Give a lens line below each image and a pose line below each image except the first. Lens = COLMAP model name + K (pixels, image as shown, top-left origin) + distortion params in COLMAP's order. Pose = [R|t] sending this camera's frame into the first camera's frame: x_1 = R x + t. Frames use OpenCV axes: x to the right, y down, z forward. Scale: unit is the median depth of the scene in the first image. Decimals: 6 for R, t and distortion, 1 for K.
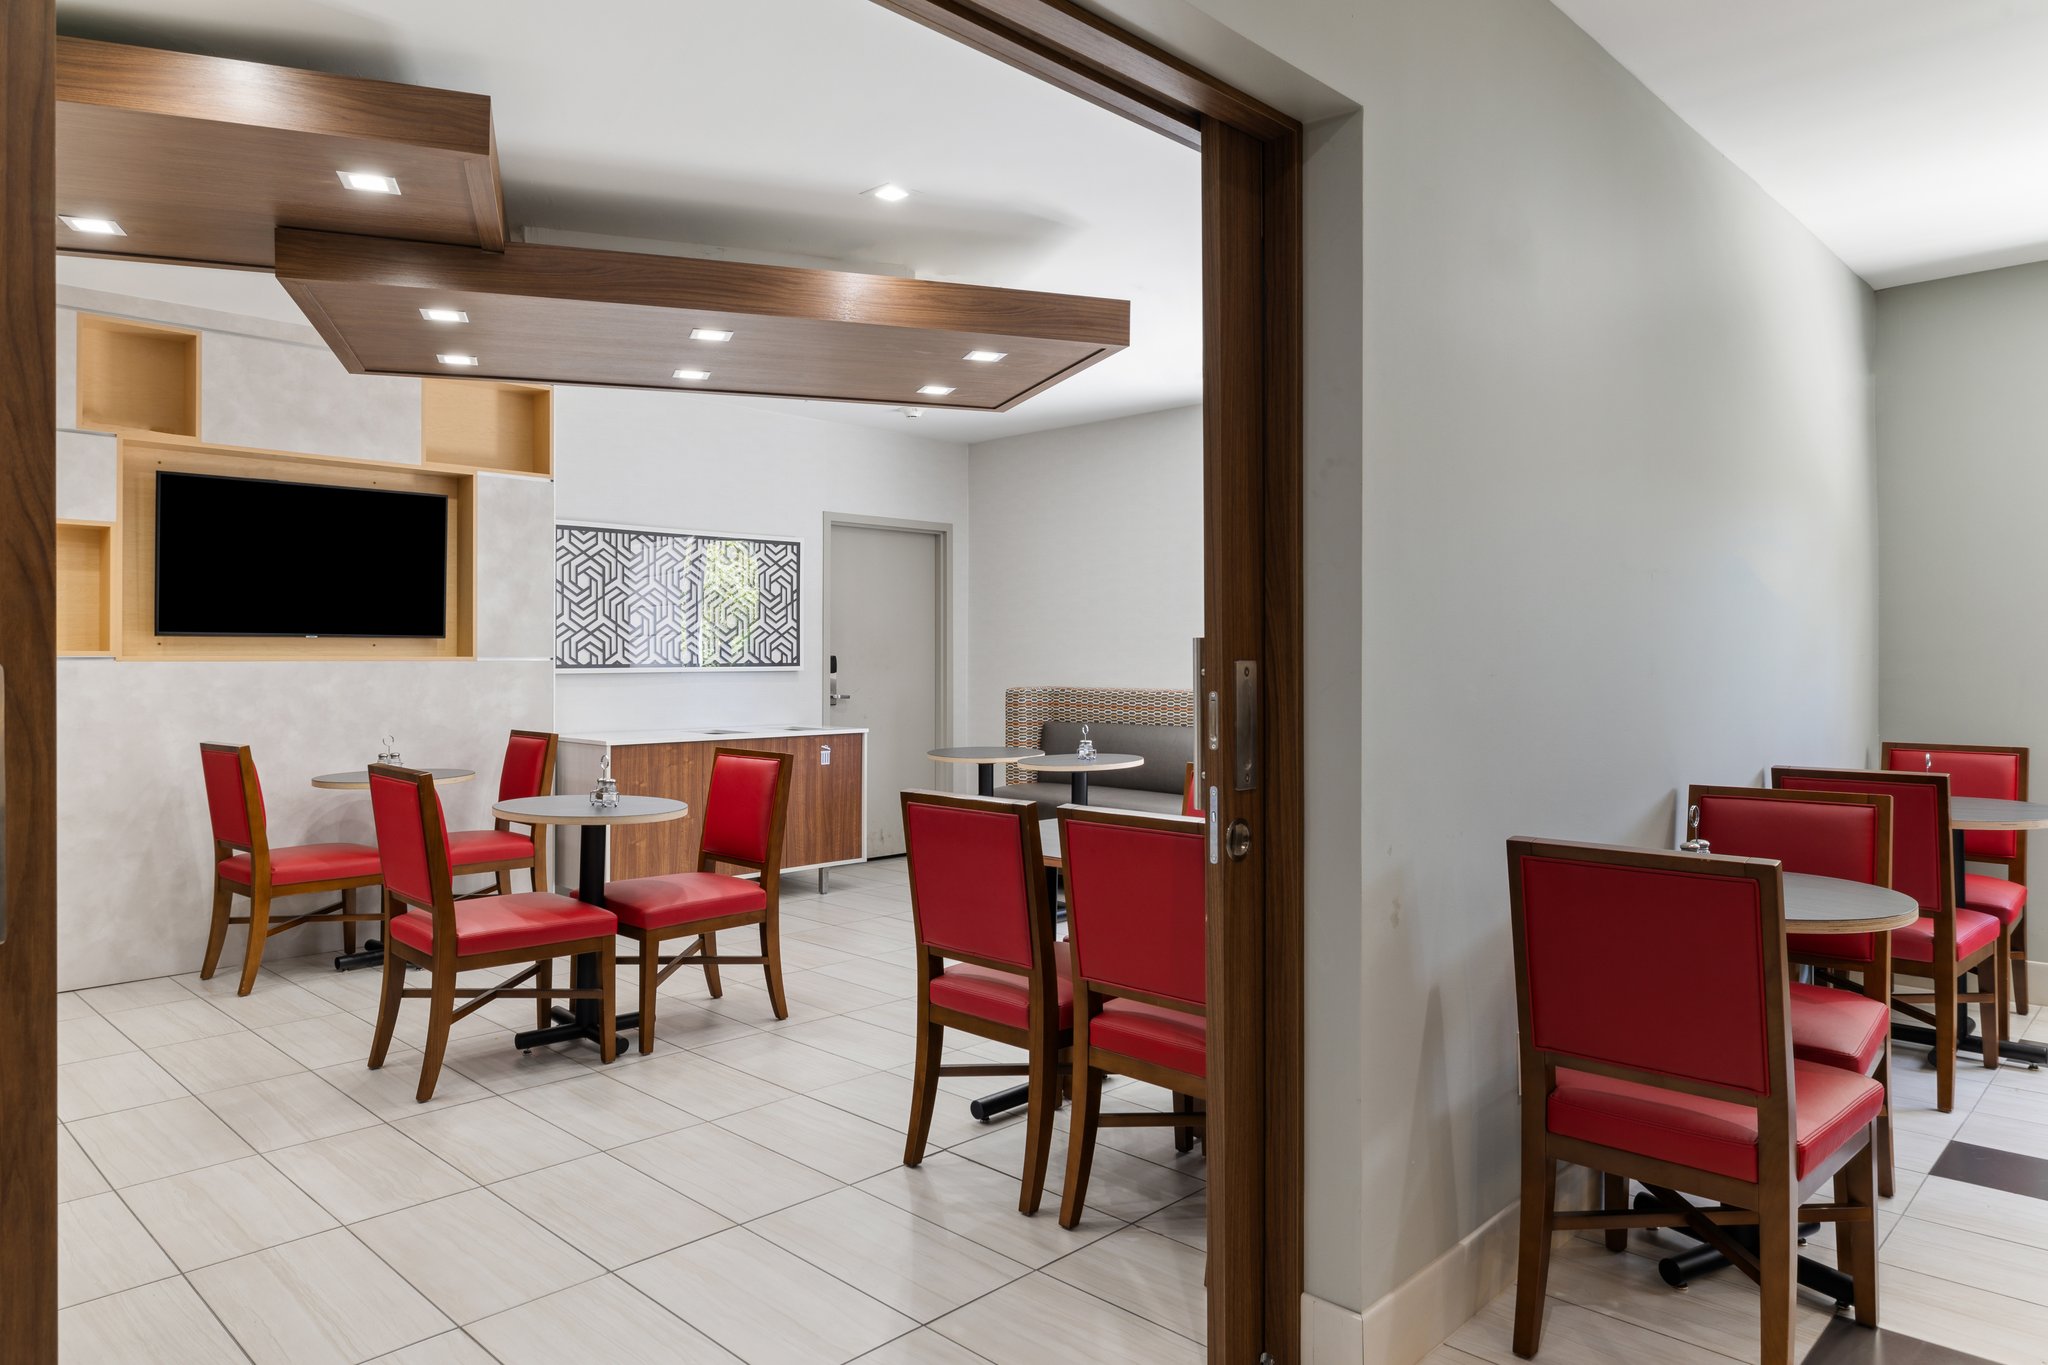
lens RADIAL K [[1295.3, 0, 1023.4], [0, 1295.3, 669.6], [0, 0, 1]] dist [-0.002491, -0.003294]
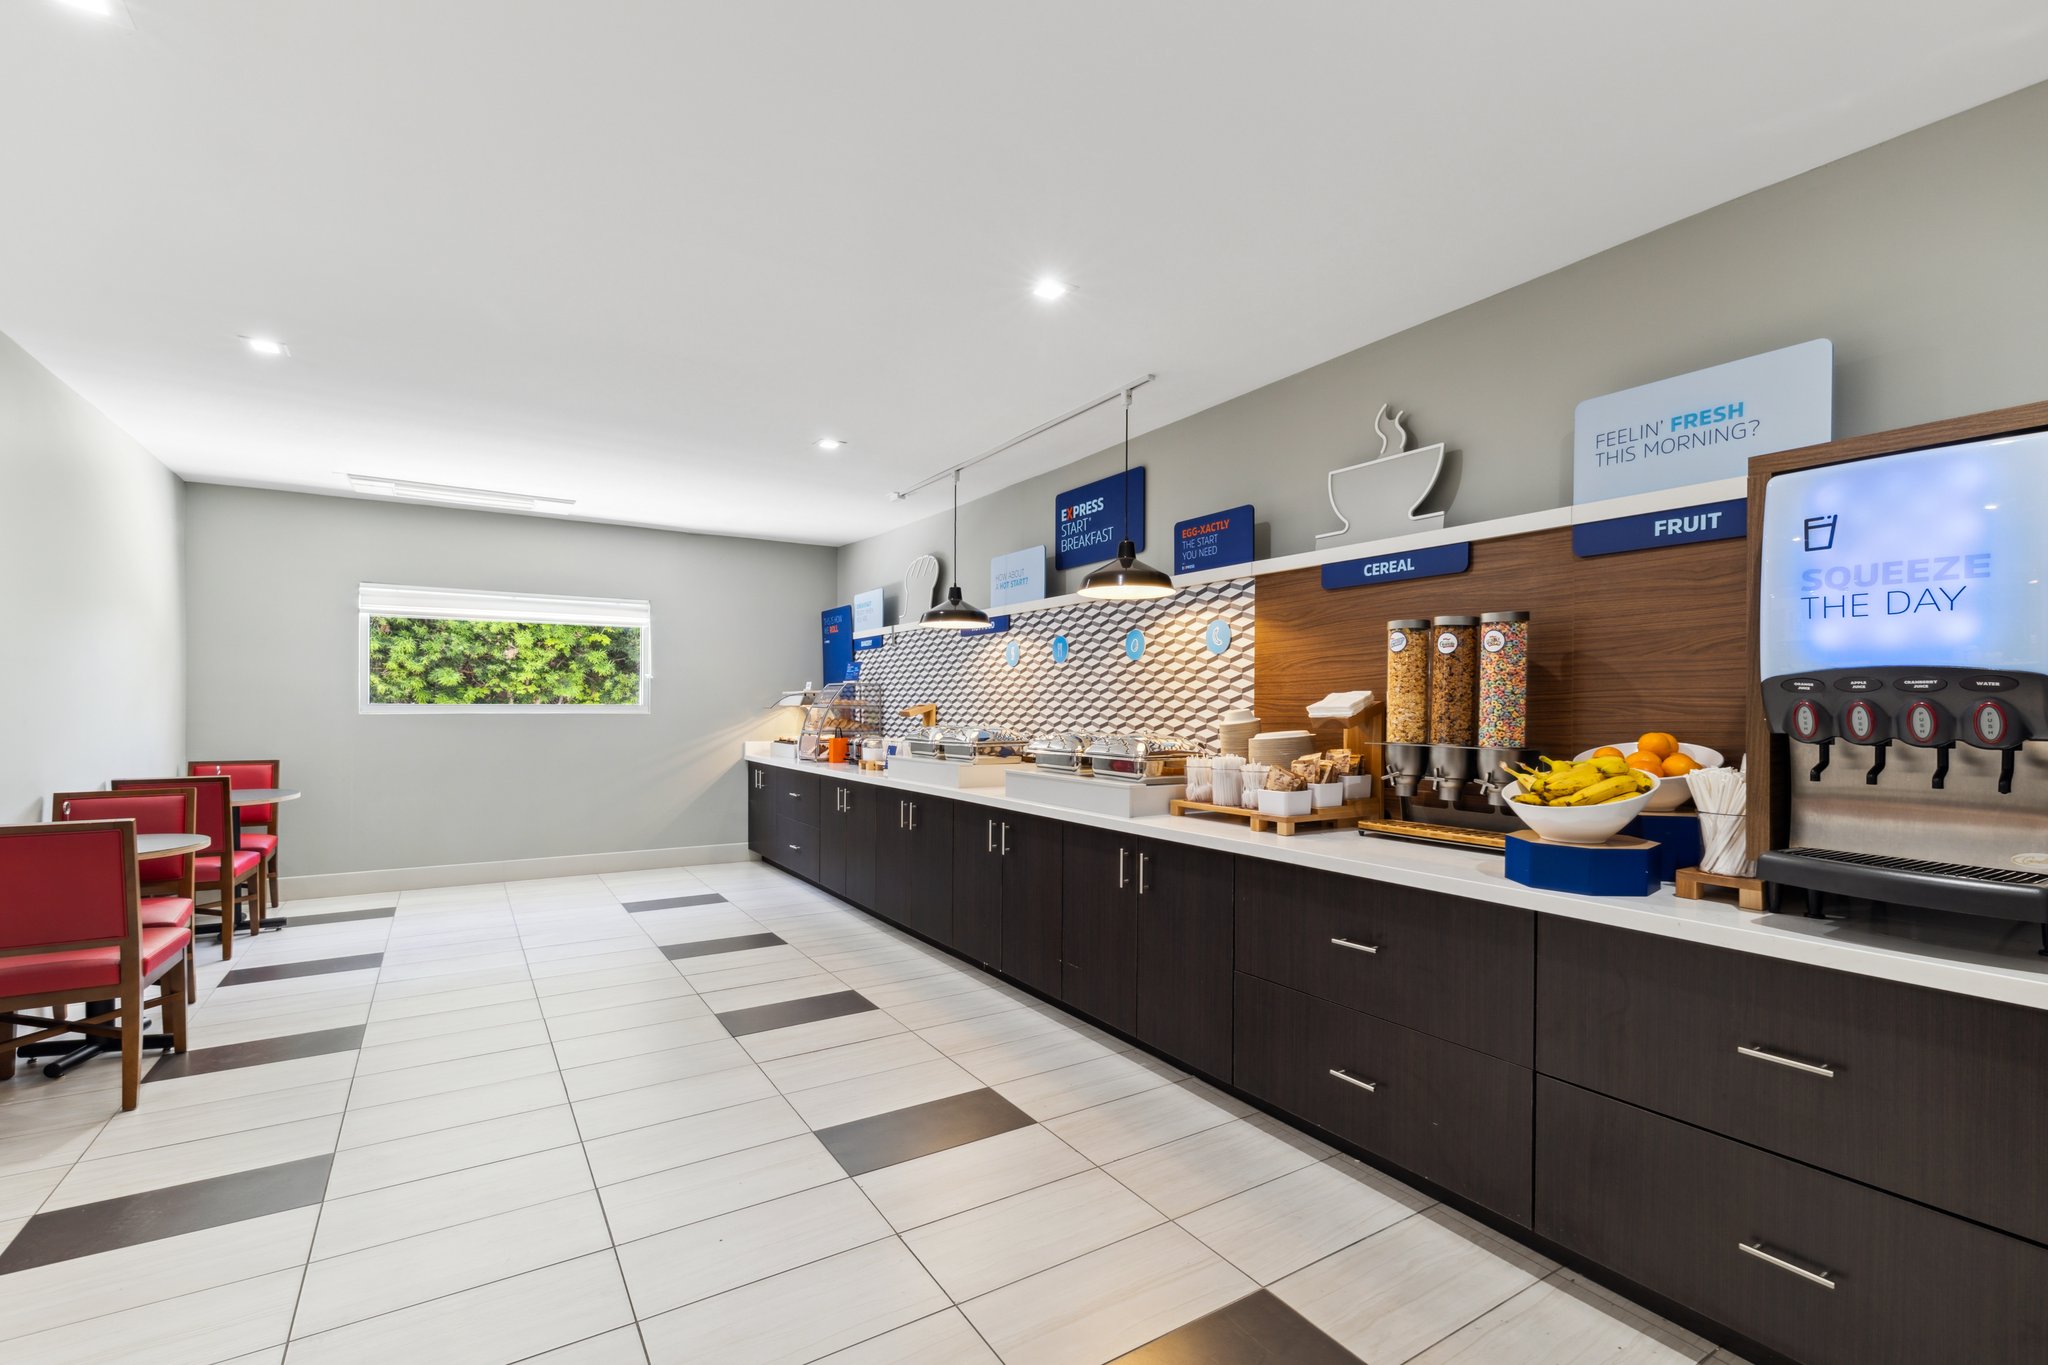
lens RADIAL K [[903.1, 0, 1023.4], [0, 903.1, 706.0], [0, 0, 1]] dist [-0.002599, -0.000526]
pose [[0.231515, 0.003974, 0.972823, -0.216635], [-0.002624, 0.999991, -0.003460, -0.013973], [-0.972828, -0.001751, 0.231523, -0.317436]]
